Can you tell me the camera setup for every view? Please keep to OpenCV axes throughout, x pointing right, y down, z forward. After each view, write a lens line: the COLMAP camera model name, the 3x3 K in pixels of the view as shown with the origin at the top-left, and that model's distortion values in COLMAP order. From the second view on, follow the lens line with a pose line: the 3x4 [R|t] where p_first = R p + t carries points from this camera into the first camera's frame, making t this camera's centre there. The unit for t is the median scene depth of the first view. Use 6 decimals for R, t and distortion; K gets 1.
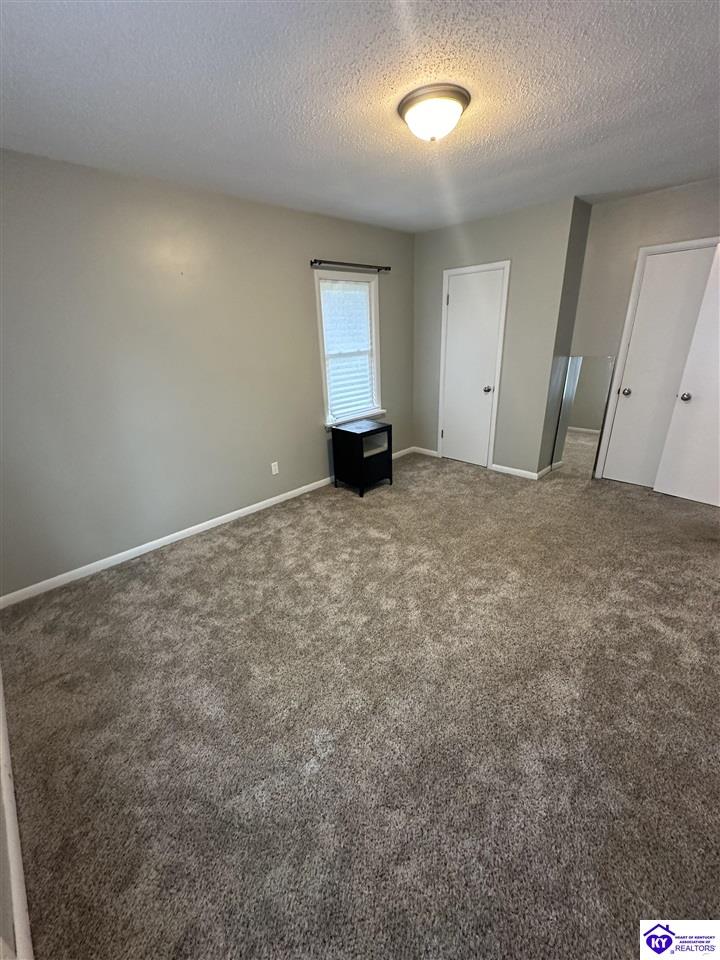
lens RADIAL K [[380.9, 0, 357.6], [0, 380.9, 483.9], [0, 0, 1]] dist [-0.001036, 0.000069]
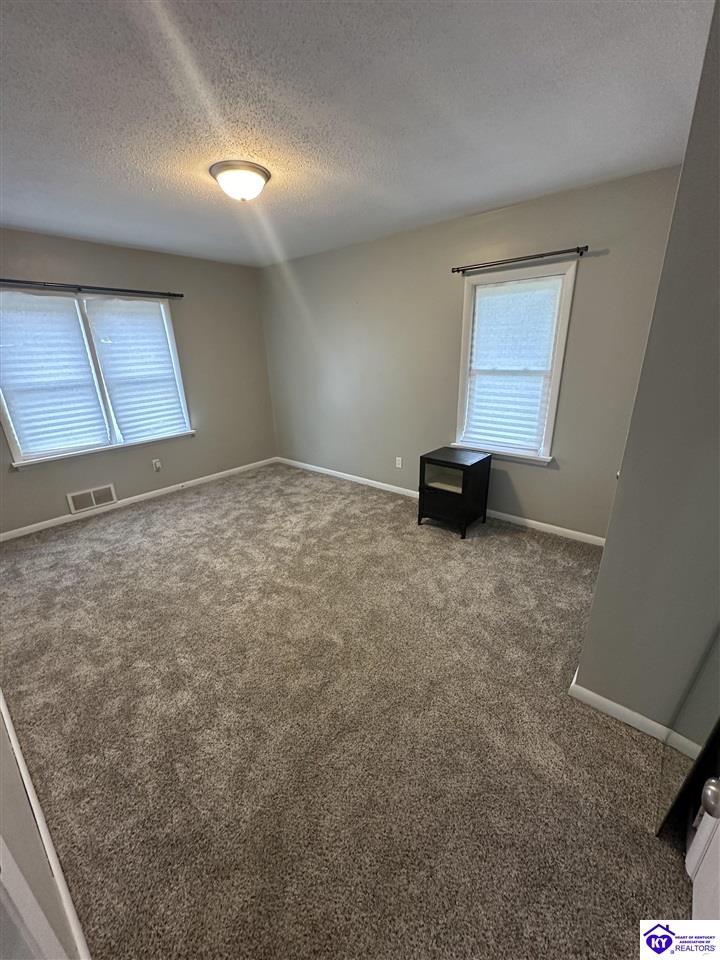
lens RADIAL K [[380.9, 0, 357.3], [0, 380.9, 483.3], [0, 0, 1]] dist [-0.001036, 0.000069]
pose [[0.090927, 0.375428, -0.922381, 0.842818], [-0.353775, 0.877980, 0.322481, -0.310314], [0.930901, 0.296993, 0.212649, 0.667628]]
